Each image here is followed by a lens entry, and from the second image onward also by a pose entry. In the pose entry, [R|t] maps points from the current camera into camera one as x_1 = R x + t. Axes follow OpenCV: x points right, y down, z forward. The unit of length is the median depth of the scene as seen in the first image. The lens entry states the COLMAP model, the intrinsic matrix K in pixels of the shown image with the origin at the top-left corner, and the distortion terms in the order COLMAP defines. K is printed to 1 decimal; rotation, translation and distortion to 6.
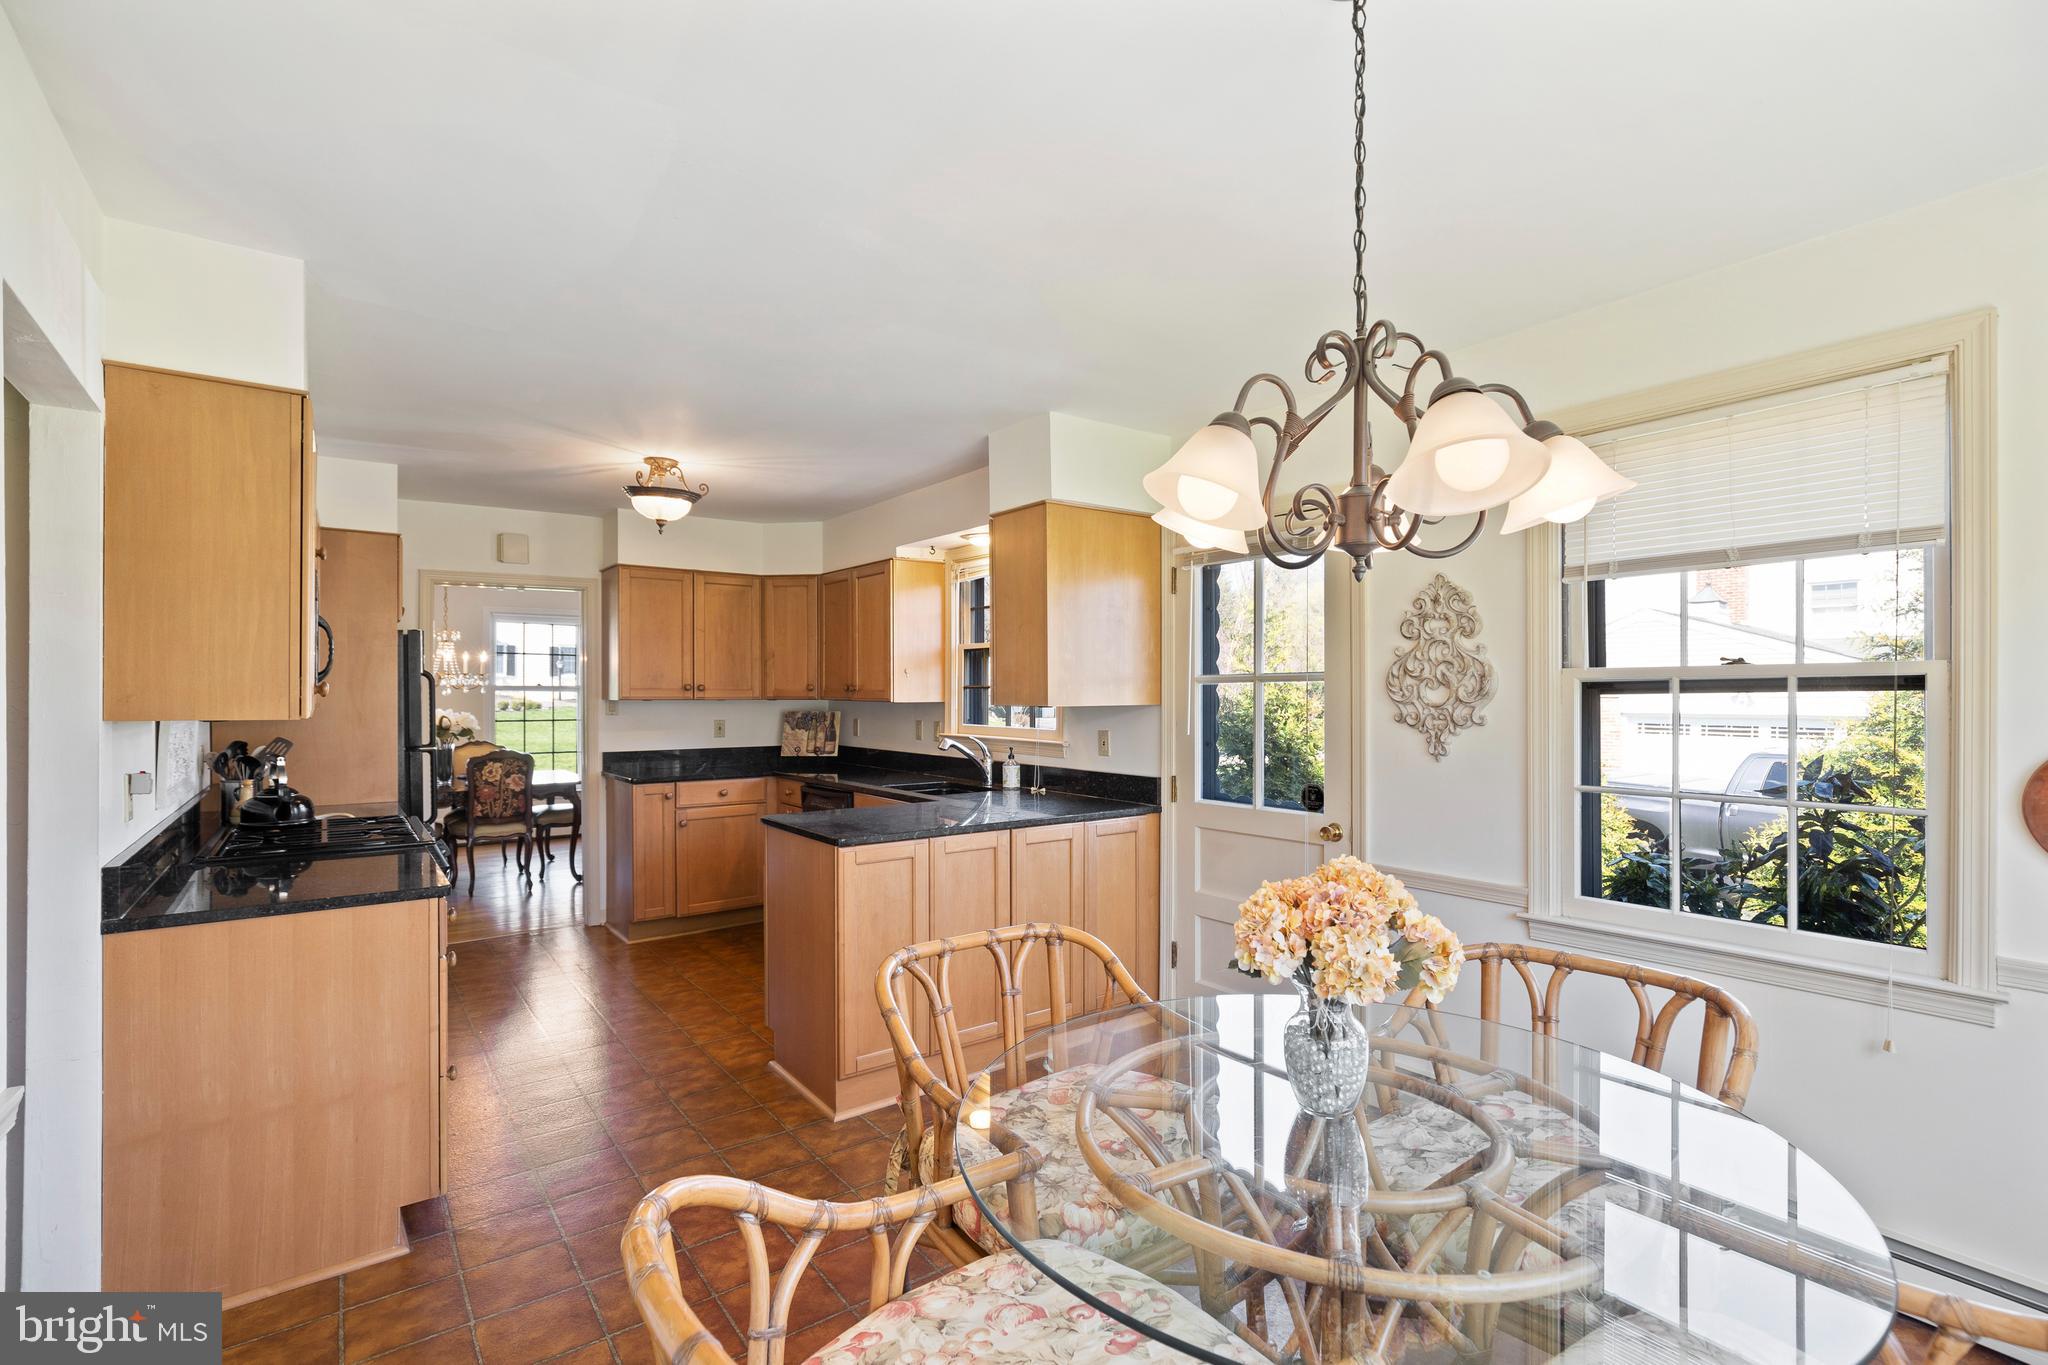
lens RADIAL K [[942.0, 0, 1039.9], [0, 942.0, 691.3], [0, 0, 1]] dist [-0.009269, 0.000906]
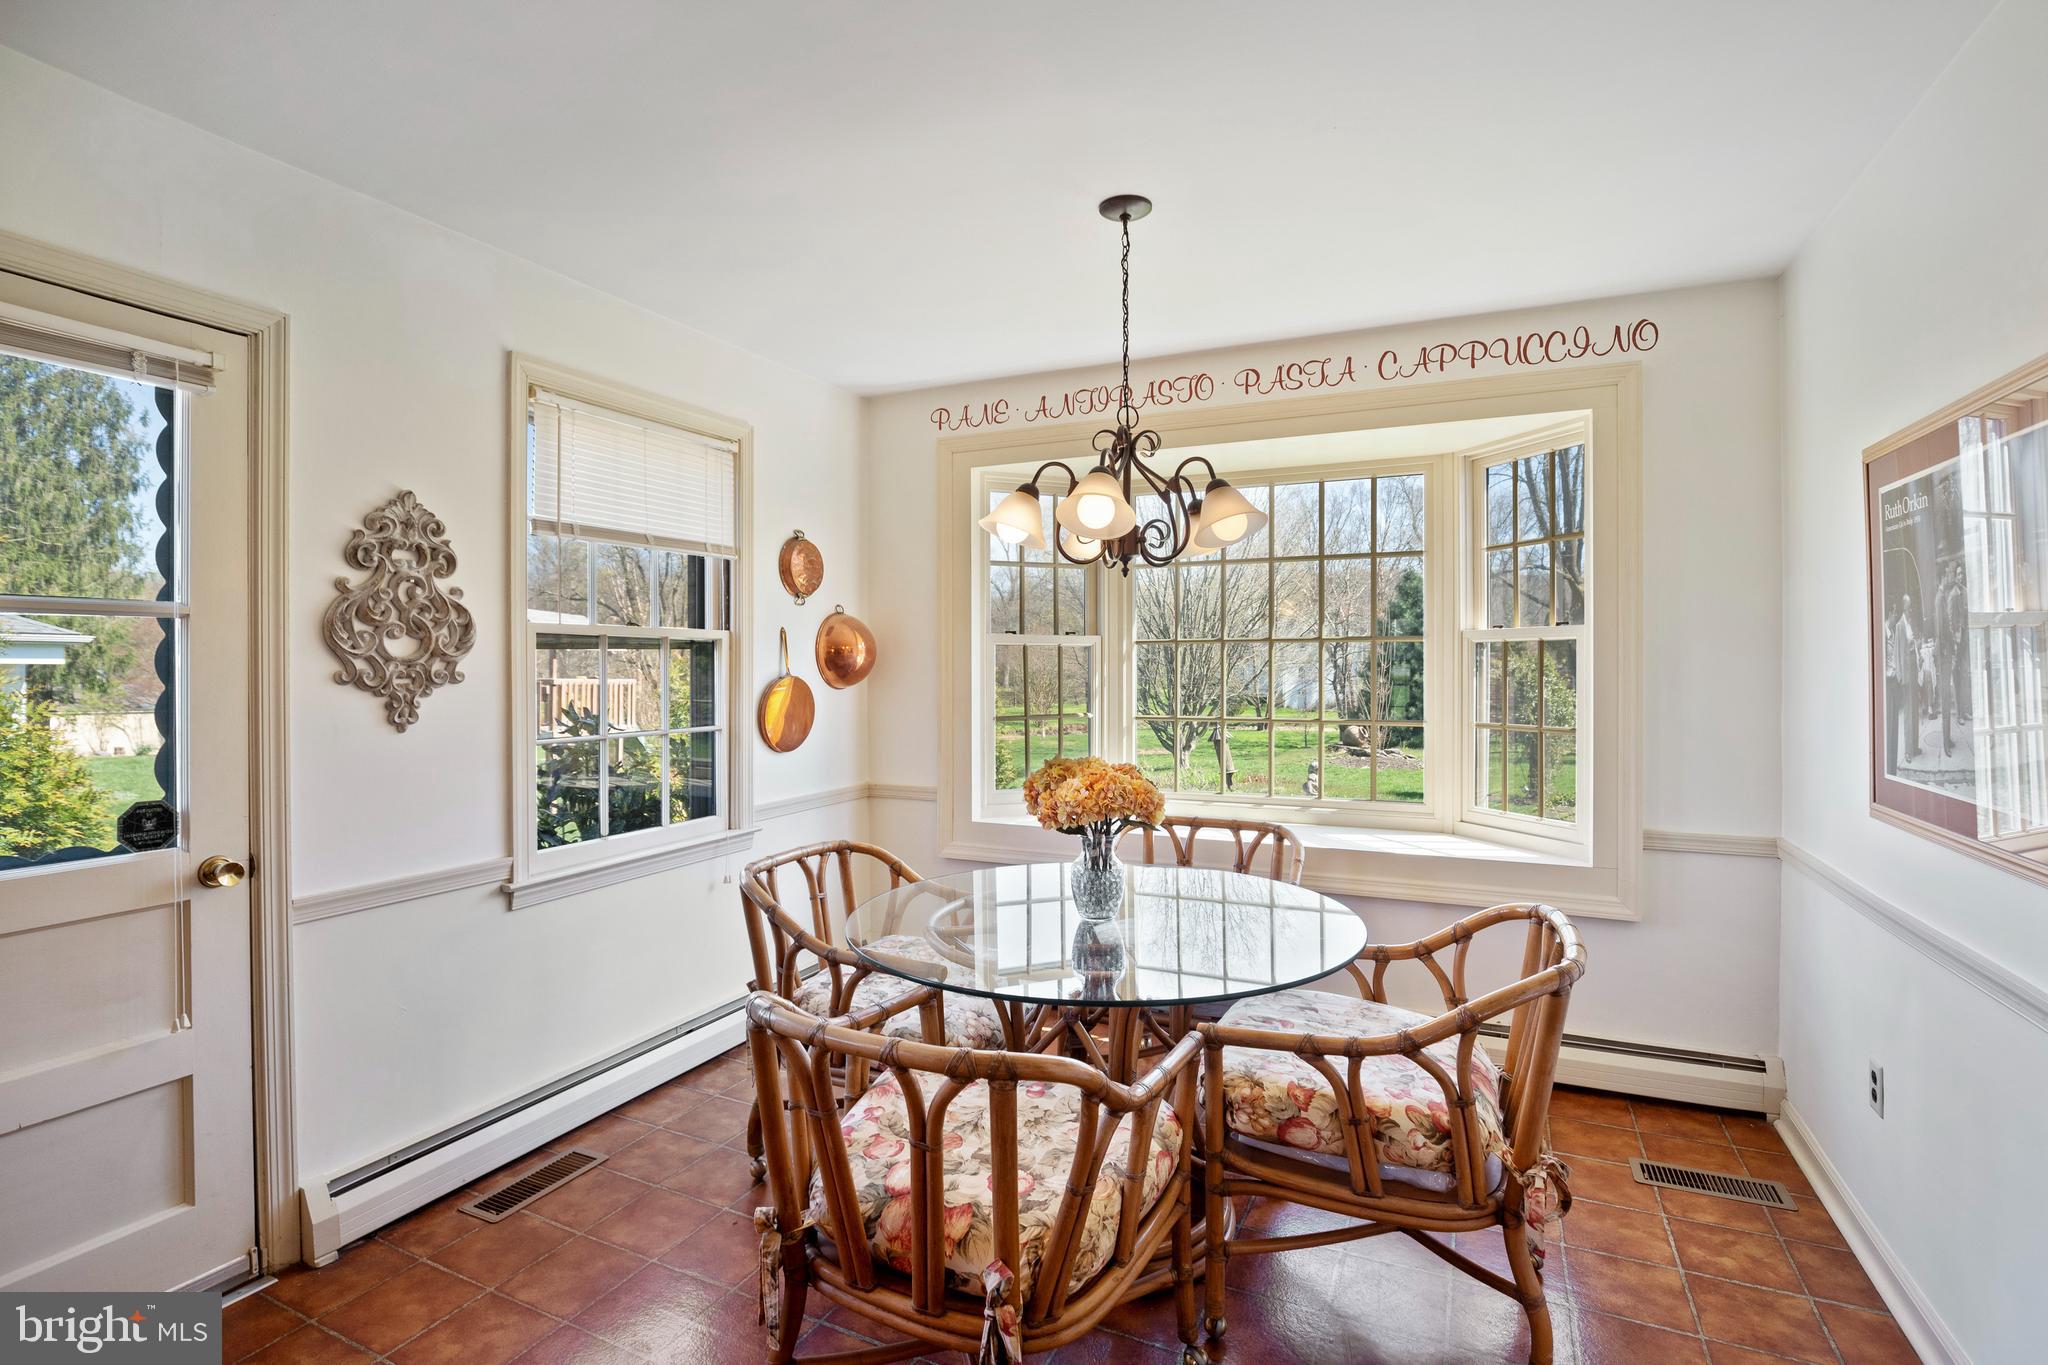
lens RADIAL K [[942.0, 0, 1022.8], [0, 942.0, 669.6], [0, 0, 1]] dist [-0.009269, 0.000906]
pose [[-0.444025, 0.003822, 0.896006, -0.278601], [0.004382, 0.999988, -0.002094, 0.015338], [-0.896004, 0.002997, -0.444036, 0.495521]]
